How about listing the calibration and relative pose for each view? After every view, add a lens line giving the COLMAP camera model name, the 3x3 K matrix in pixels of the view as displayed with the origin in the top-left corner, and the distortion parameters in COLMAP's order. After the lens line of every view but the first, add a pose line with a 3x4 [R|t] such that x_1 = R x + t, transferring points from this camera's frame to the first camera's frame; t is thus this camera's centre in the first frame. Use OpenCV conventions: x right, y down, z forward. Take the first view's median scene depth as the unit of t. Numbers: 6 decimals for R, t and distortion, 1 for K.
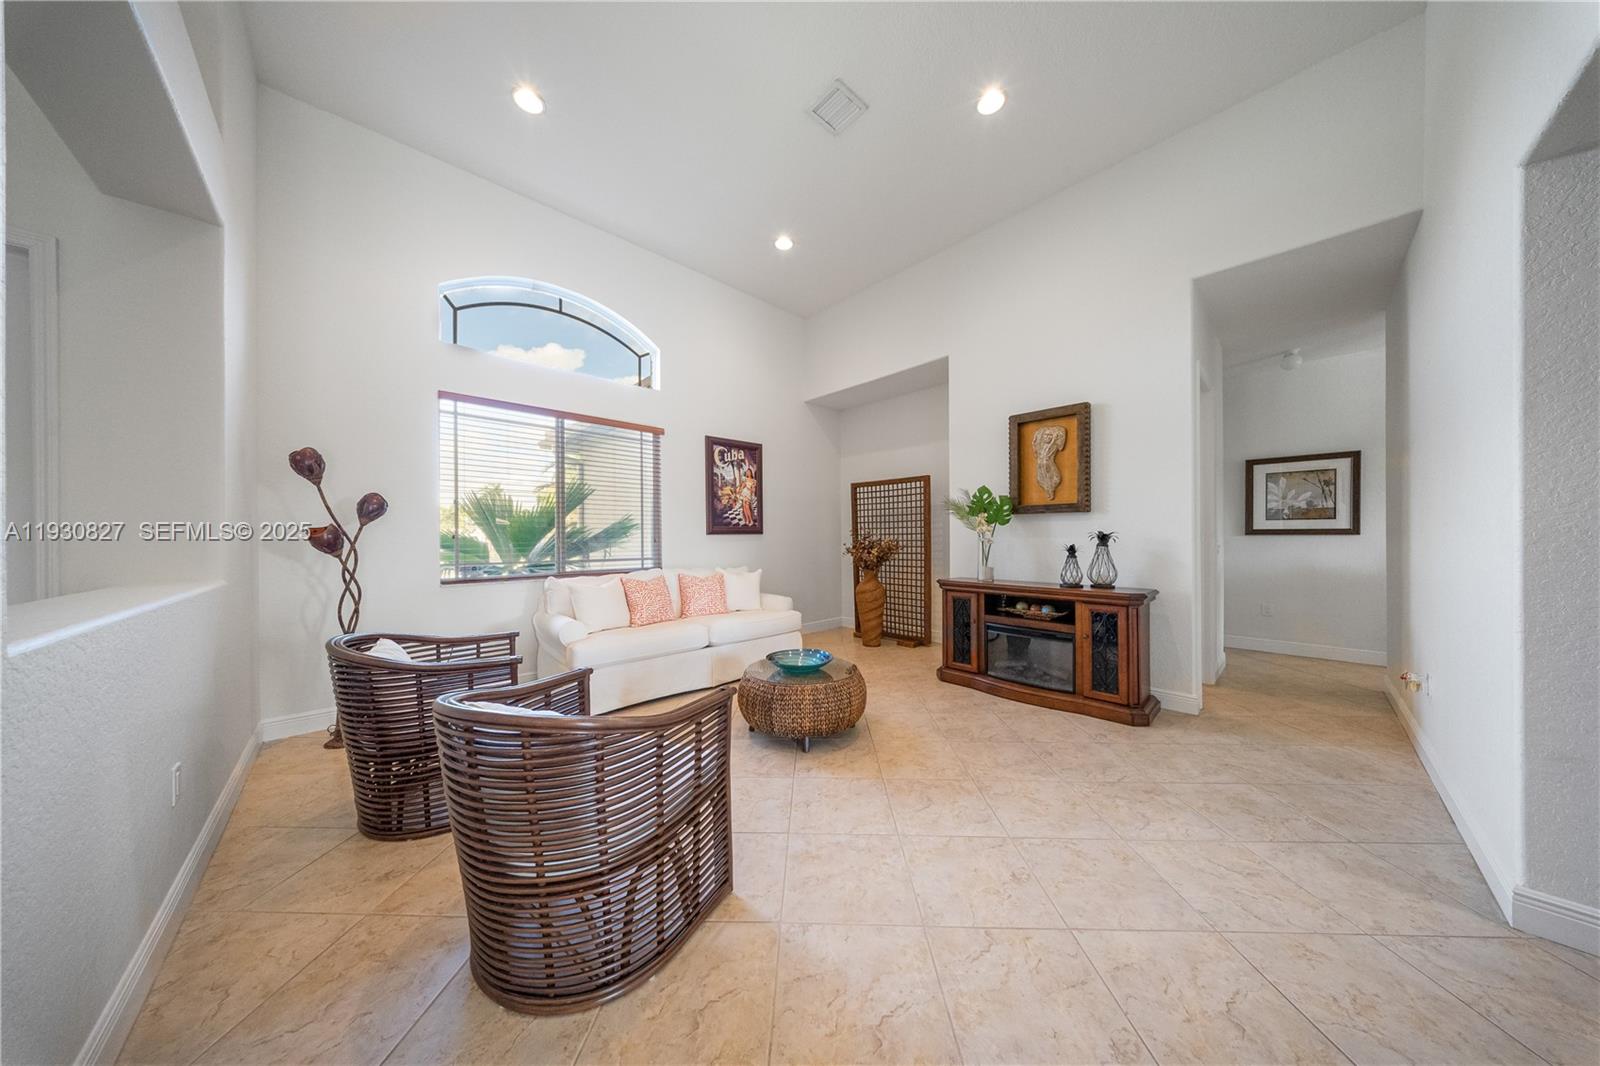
lens RADIAL K [[469.6, 0, 802.8], [0, 469.6, 538.0], [0, 0, 1]] dist [0.001453, -0.000050]
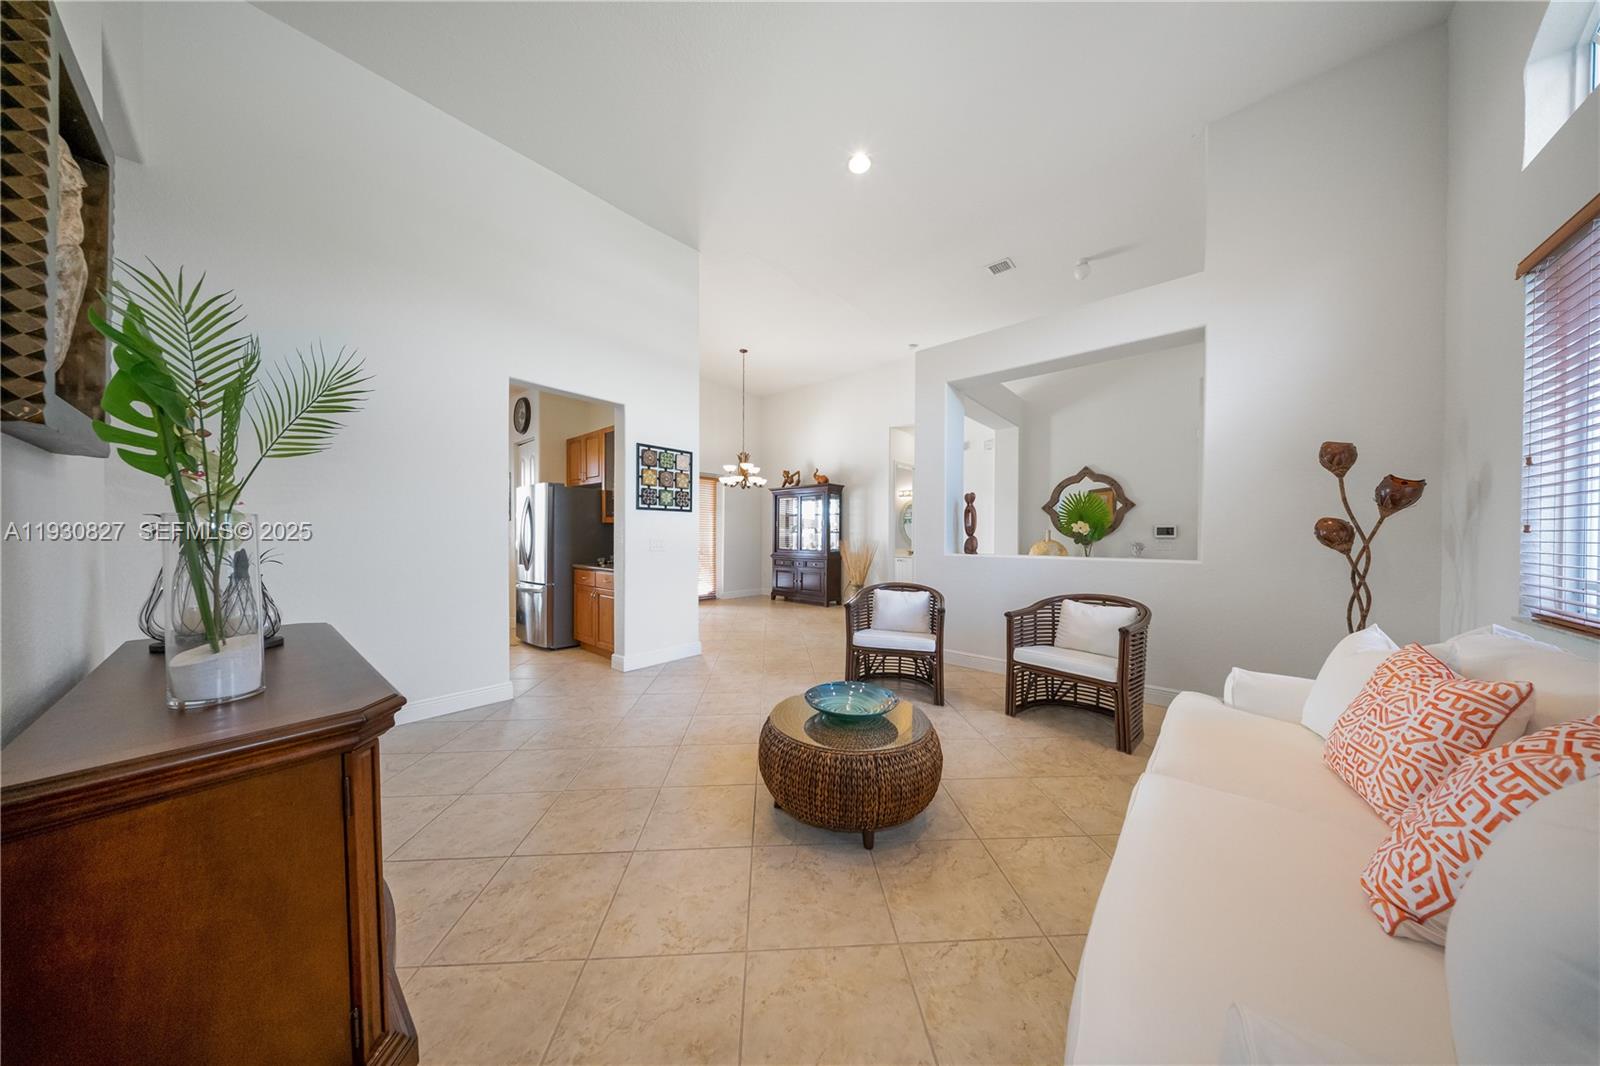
lens RADIAL K [[469.6, 0, 802.8], [0, 469.6, 538.0], [0, 0, 1]] dist [0.001453, -0.000050]
pose [[-0.995696, 0.000071, -0.092678, 0.138052], [-0.000202, 0.999996, 0.002941, 0.003470], [0.092678, 0.002948, -0.995692, 1.765776]]
